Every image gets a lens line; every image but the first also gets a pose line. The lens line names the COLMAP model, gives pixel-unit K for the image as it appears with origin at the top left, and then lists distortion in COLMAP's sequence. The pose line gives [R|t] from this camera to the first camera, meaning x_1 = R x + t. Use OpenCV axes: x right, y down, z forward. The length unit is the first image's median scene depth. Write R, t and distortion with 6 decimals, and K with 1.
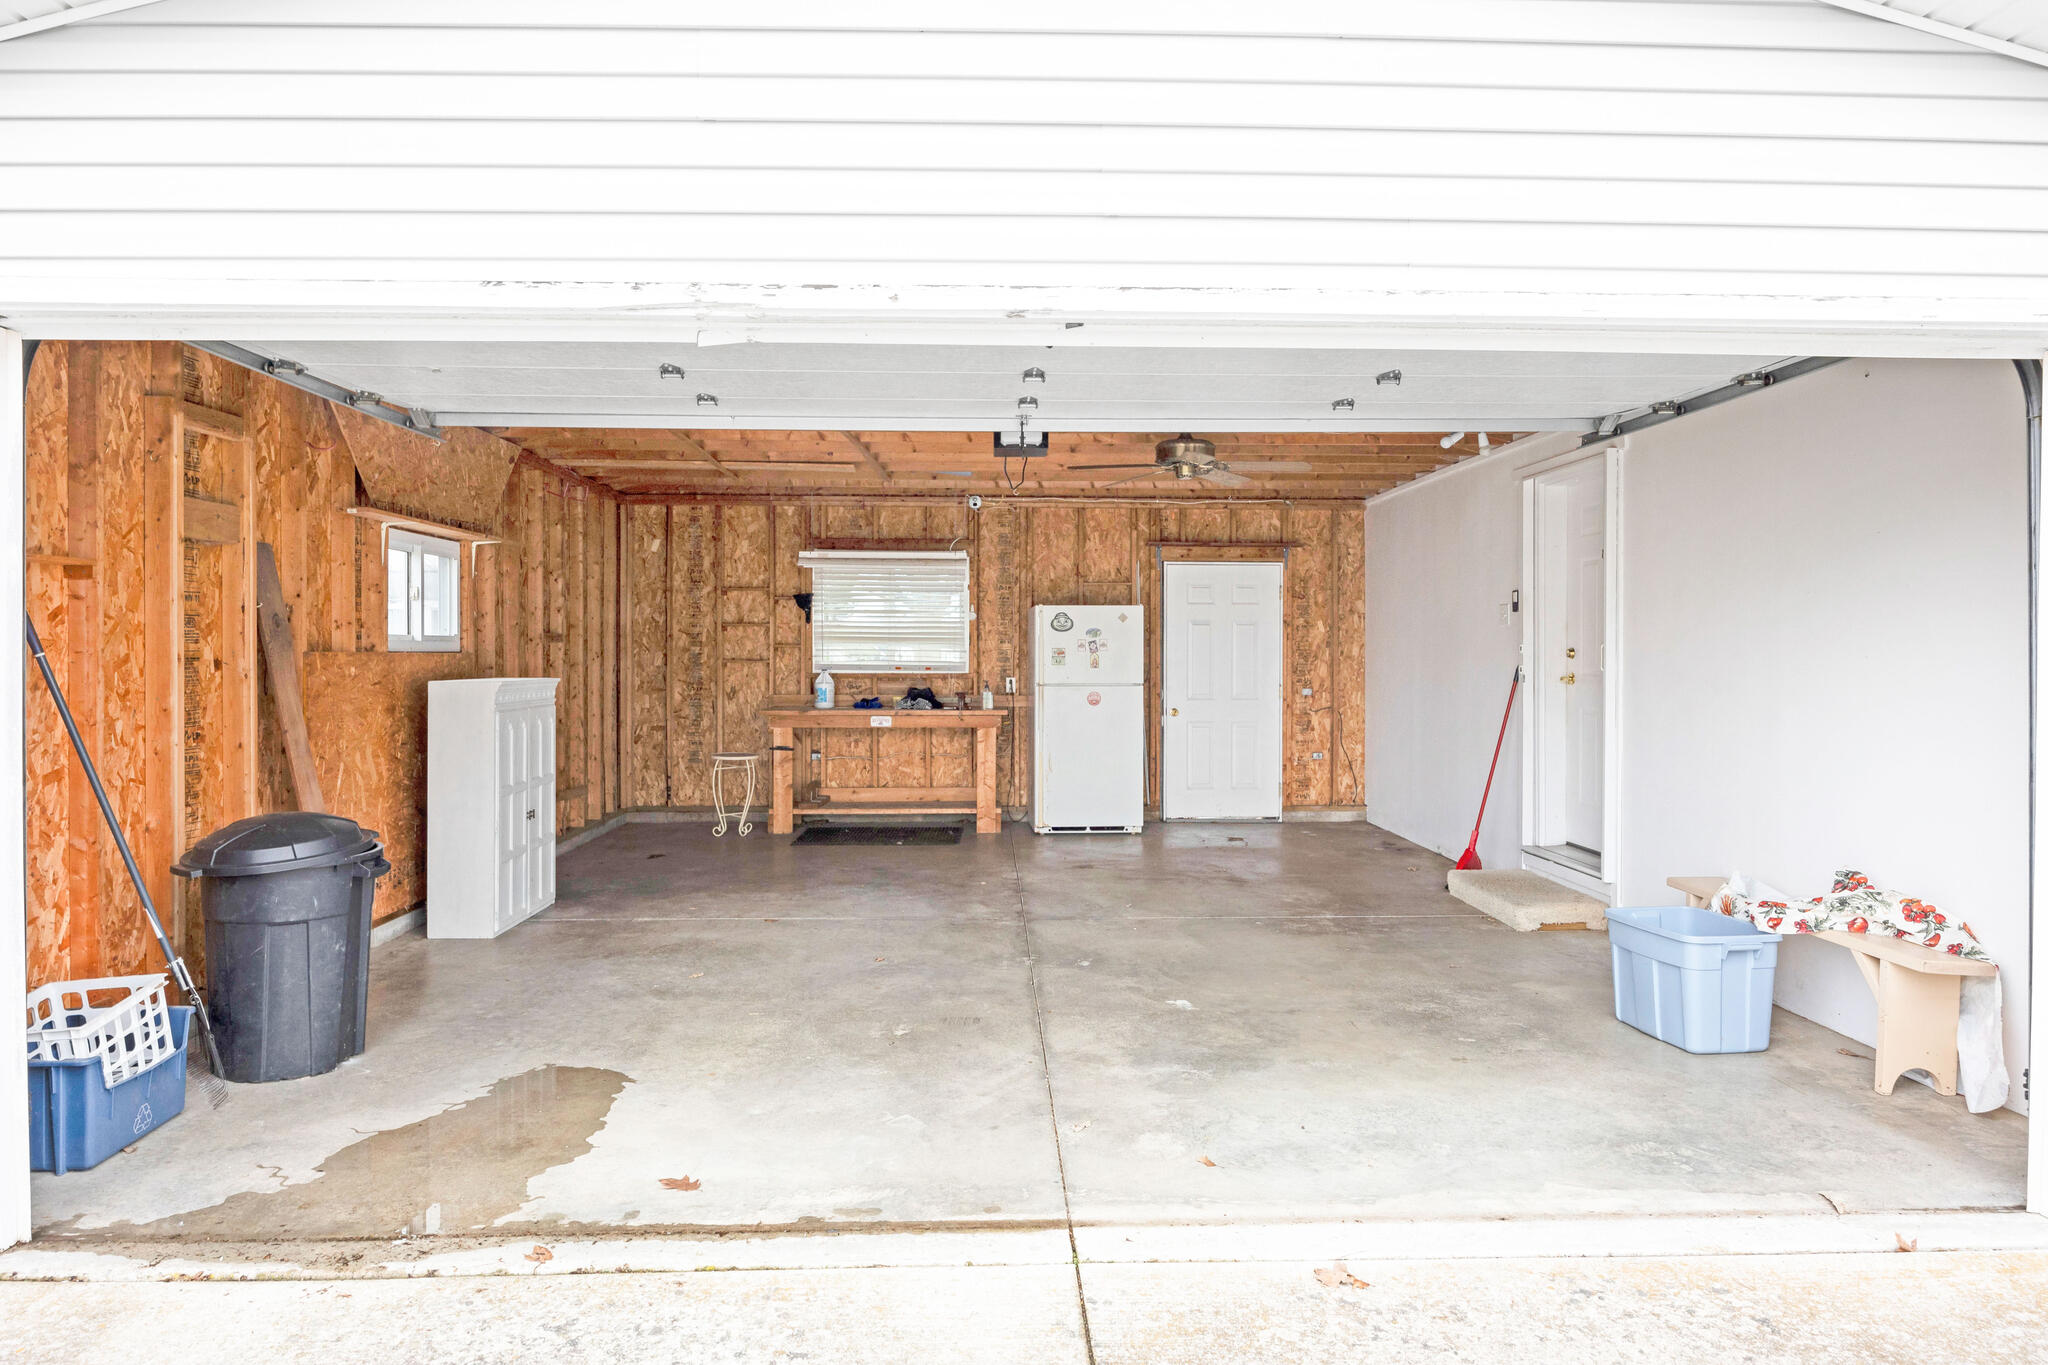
lens RADIAL K [[1287.6, 0, 1023.7], [0, 1287.6, 676.9], [0, 0, 1]] dist [0.000577, 0.000043]
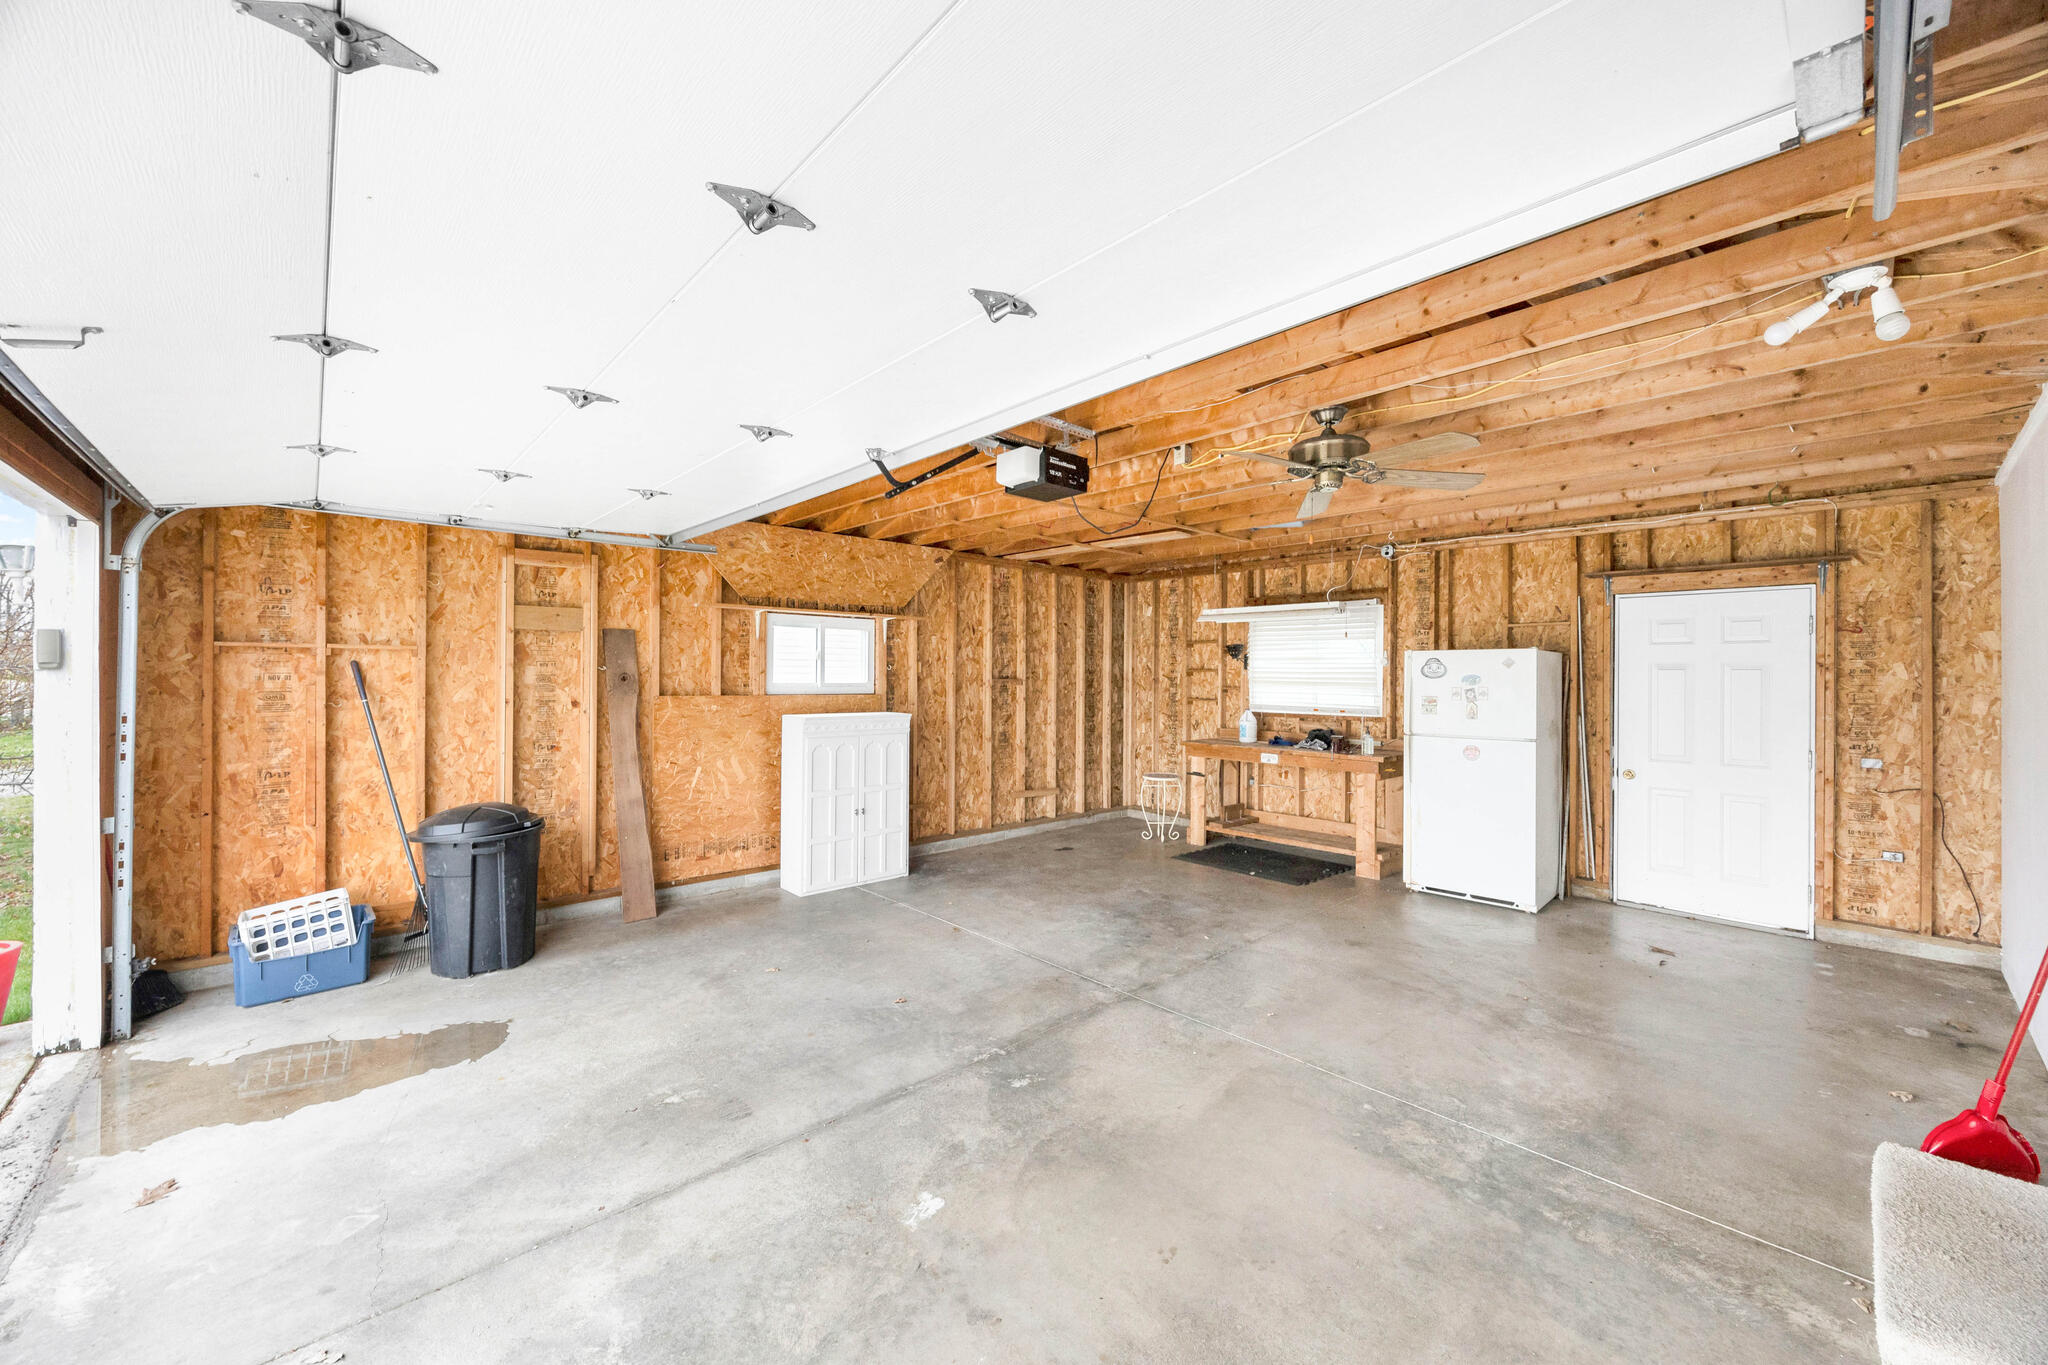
lens RADIAL K [[783.7, 0, 1025.7], [0, 783.7, 676.6], [0, 0, 1]] dist [-0.002576, -0.000217]
pose [[0.651557, 0.003357, -0.758592, 0.248684], [-0.021026, 0.999686, -0.013636, -0.020963], [0.758308, 0.024835, 0.651423, 0.375718]]
